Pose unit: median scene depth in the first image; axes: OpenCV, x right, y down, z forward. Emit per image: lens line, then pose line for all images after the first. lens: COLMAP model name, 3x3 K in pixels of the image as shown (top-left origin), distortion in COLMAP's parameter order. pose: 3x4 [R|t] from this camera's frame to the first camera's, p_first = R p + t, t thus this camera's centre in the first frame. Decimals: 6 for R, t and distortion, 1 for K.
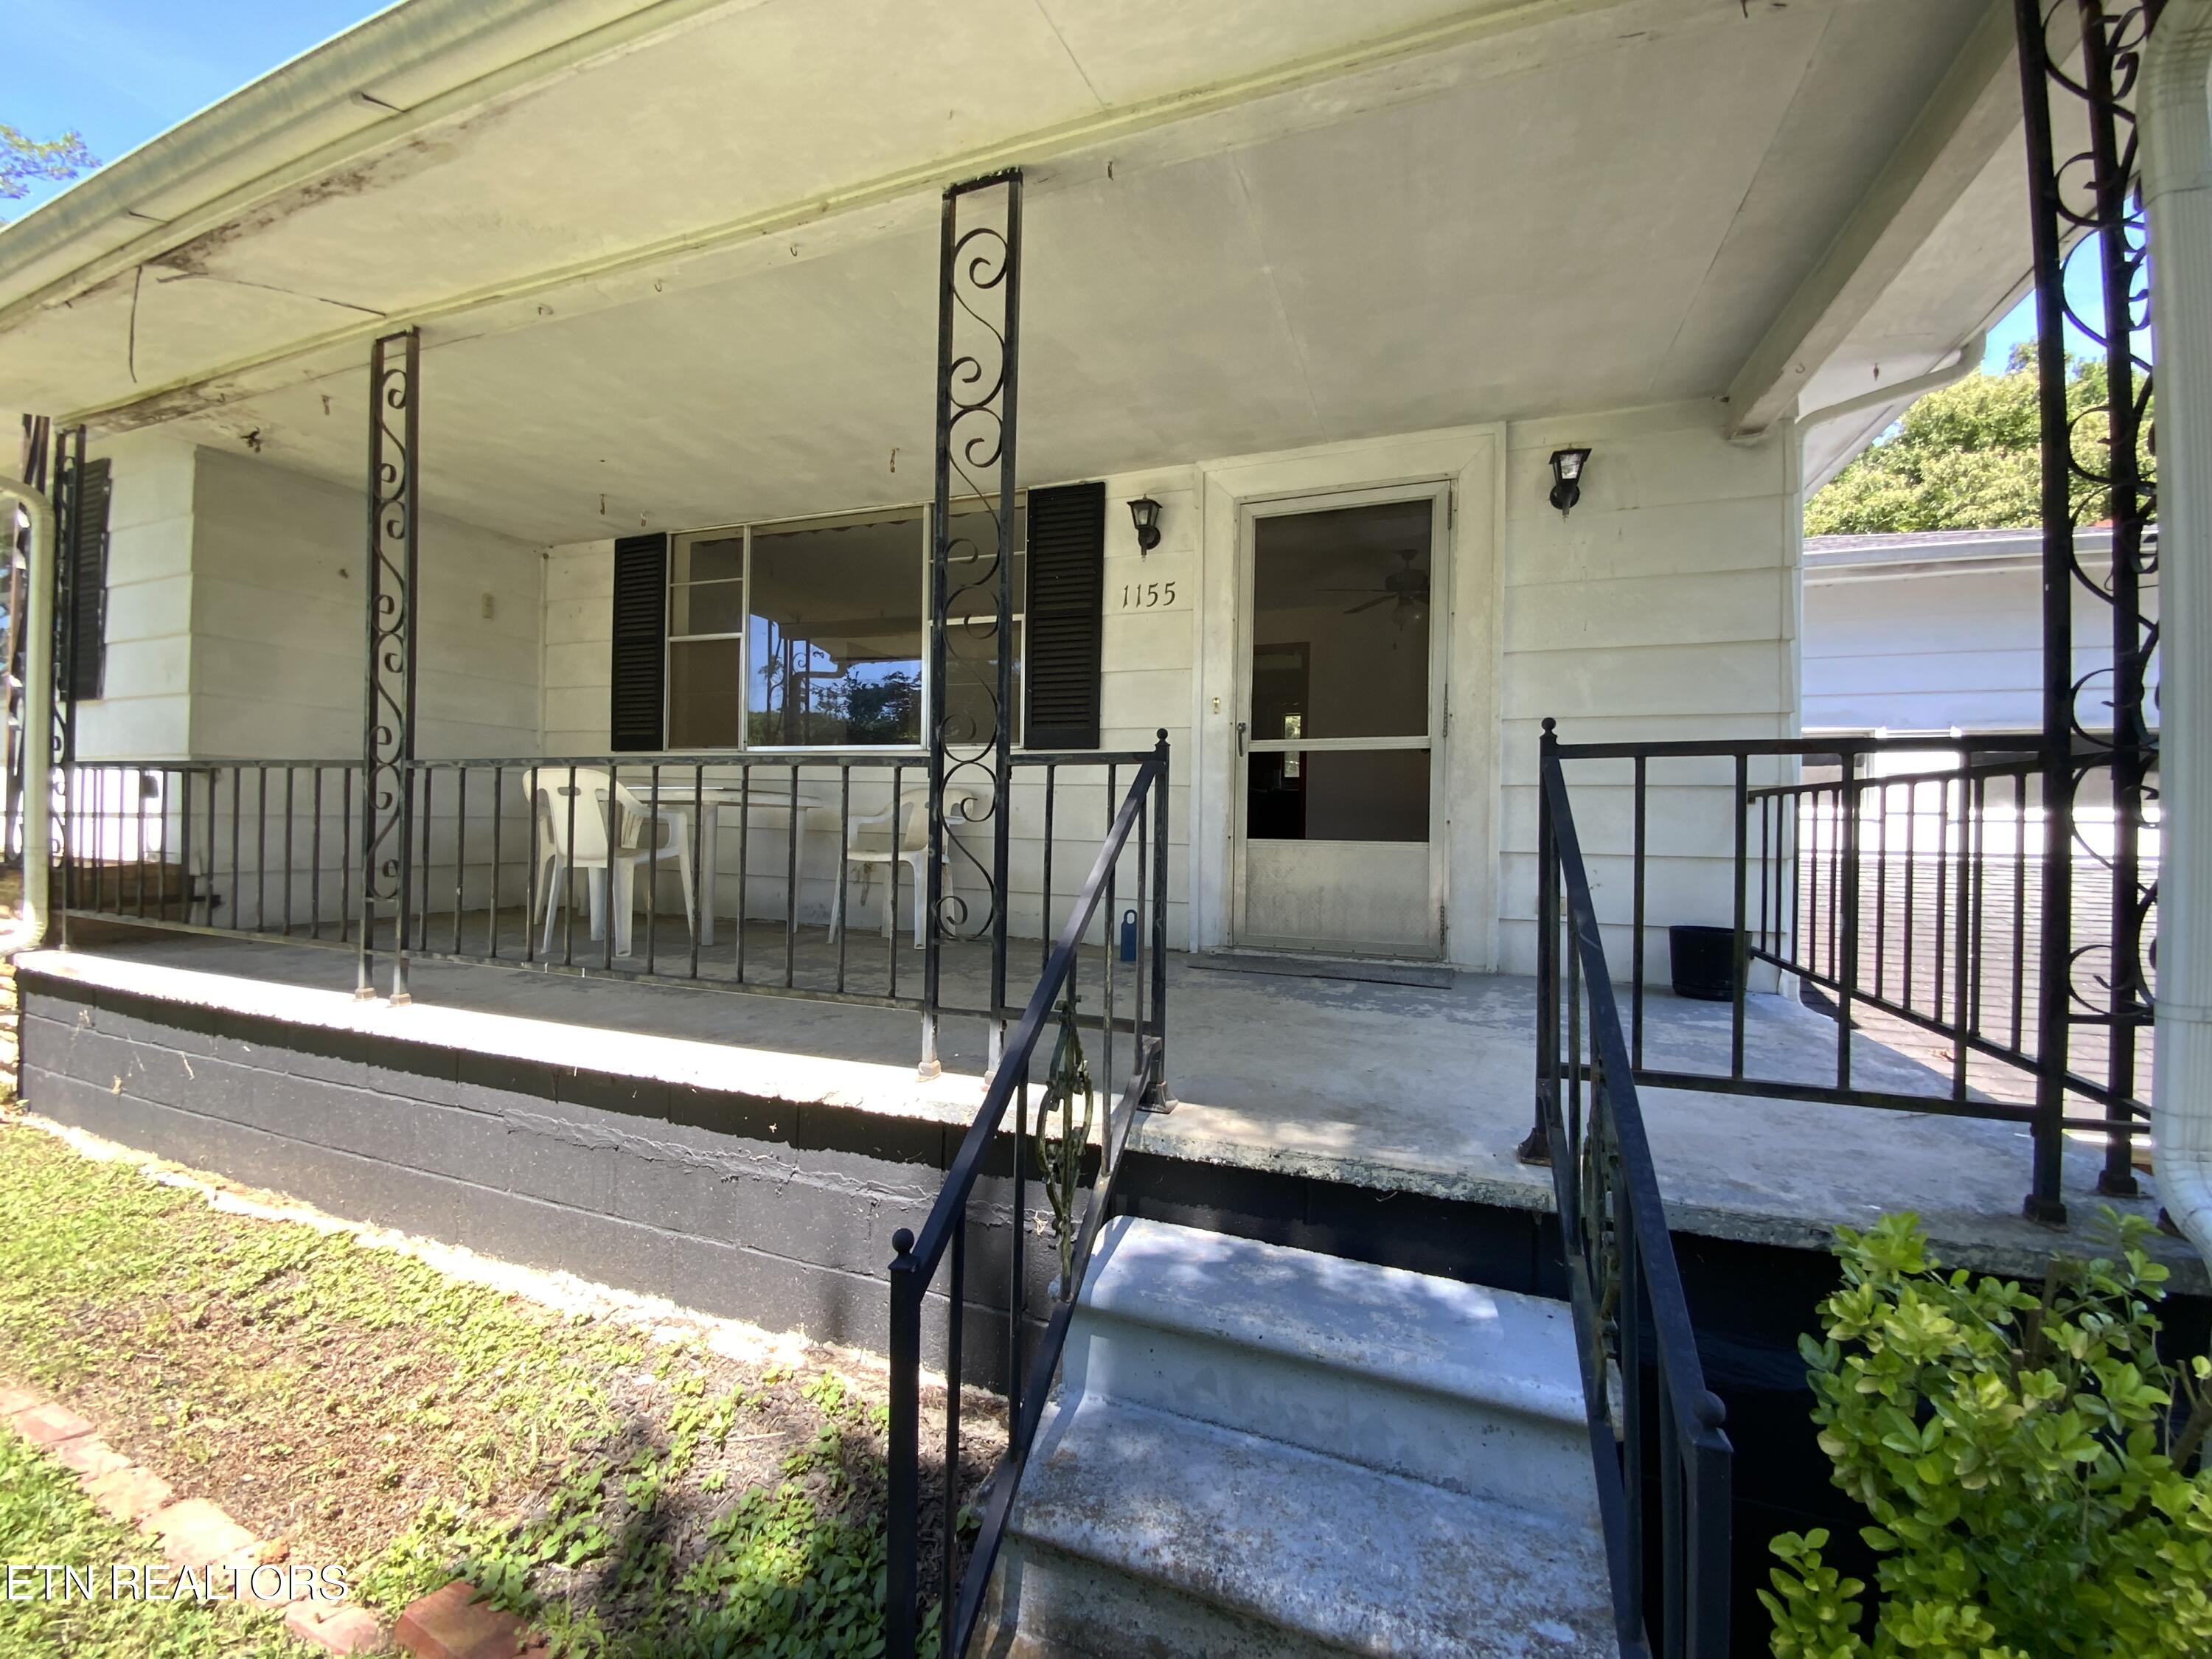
lens RADIAL K [[905.5, 0, 1099.7], [0, 905.5, 841.2], [0, 0, 1]] dist [0.003178, 0.000115]
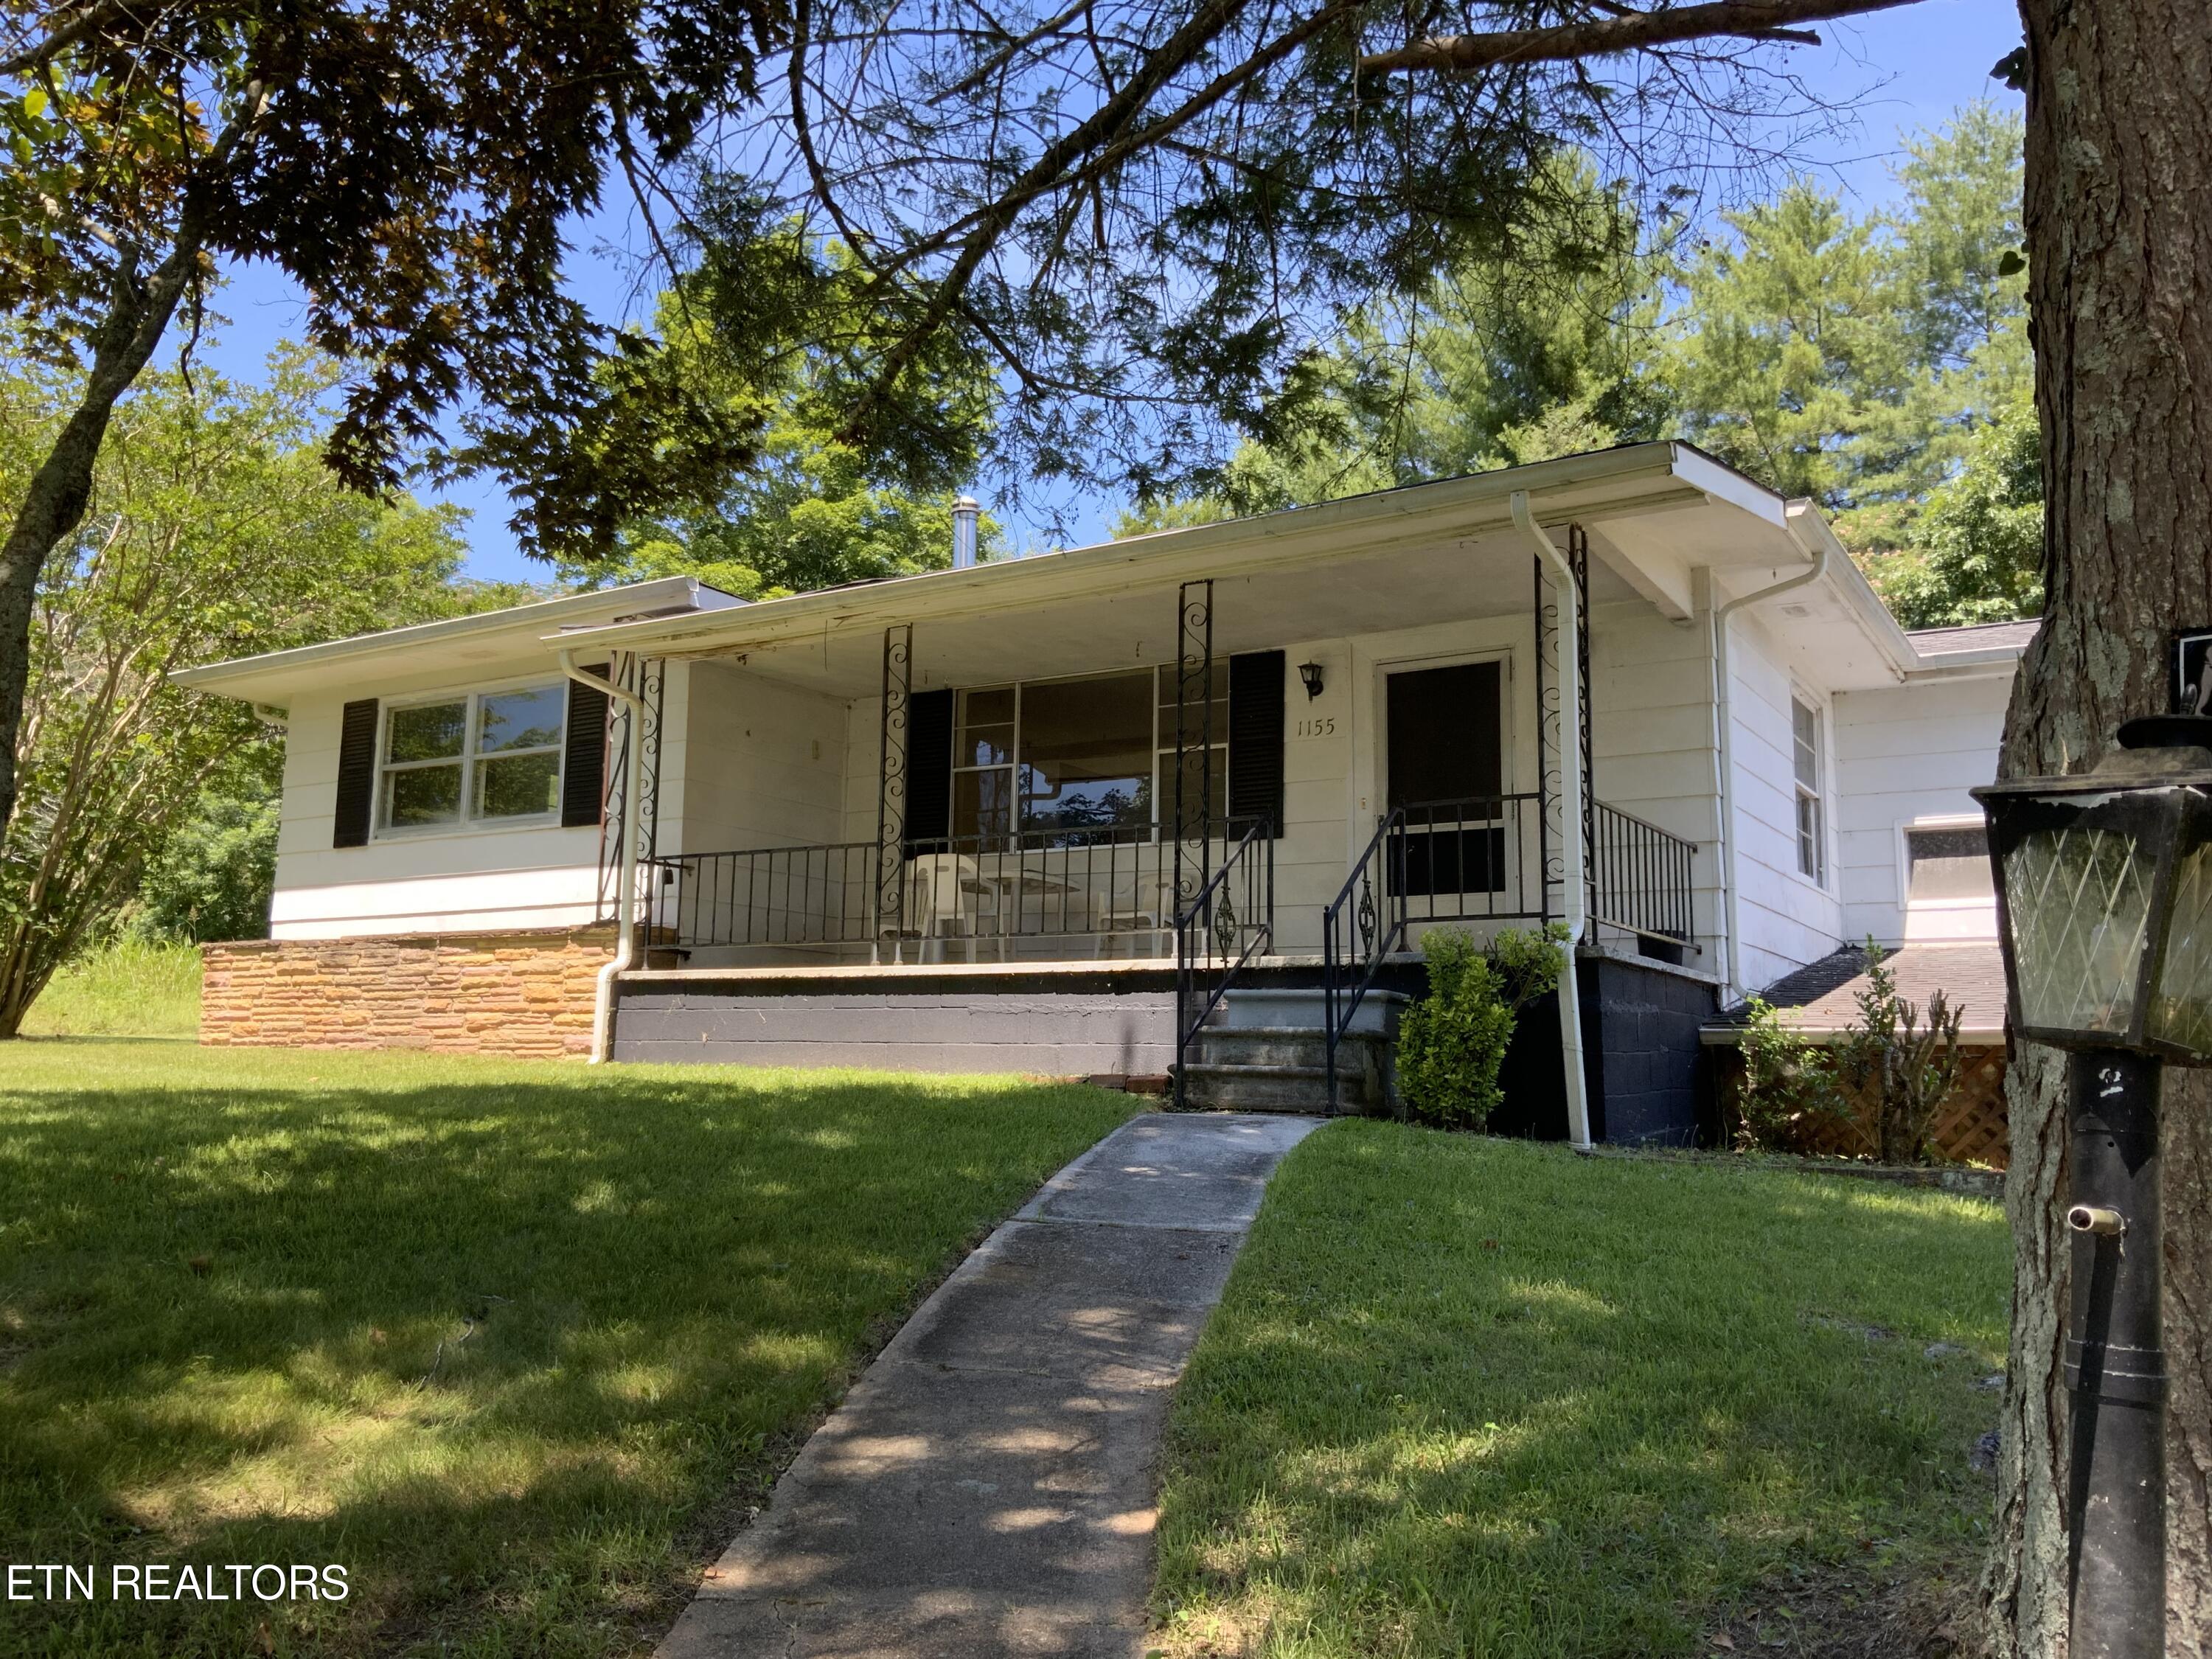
lens RADIAL K [[1867.3, 0, 1102.9], [0, 1867.3, 831.8], [0, 0, 1]] dist [0.000901, -0.000191]
pose [[0.983281, -0.031288, -0.179387, 0.244560], [0.001826, 0.986773, -0.162101, 0.356649], [0.182086, 0.159063, 0.970332, -1.850040]]
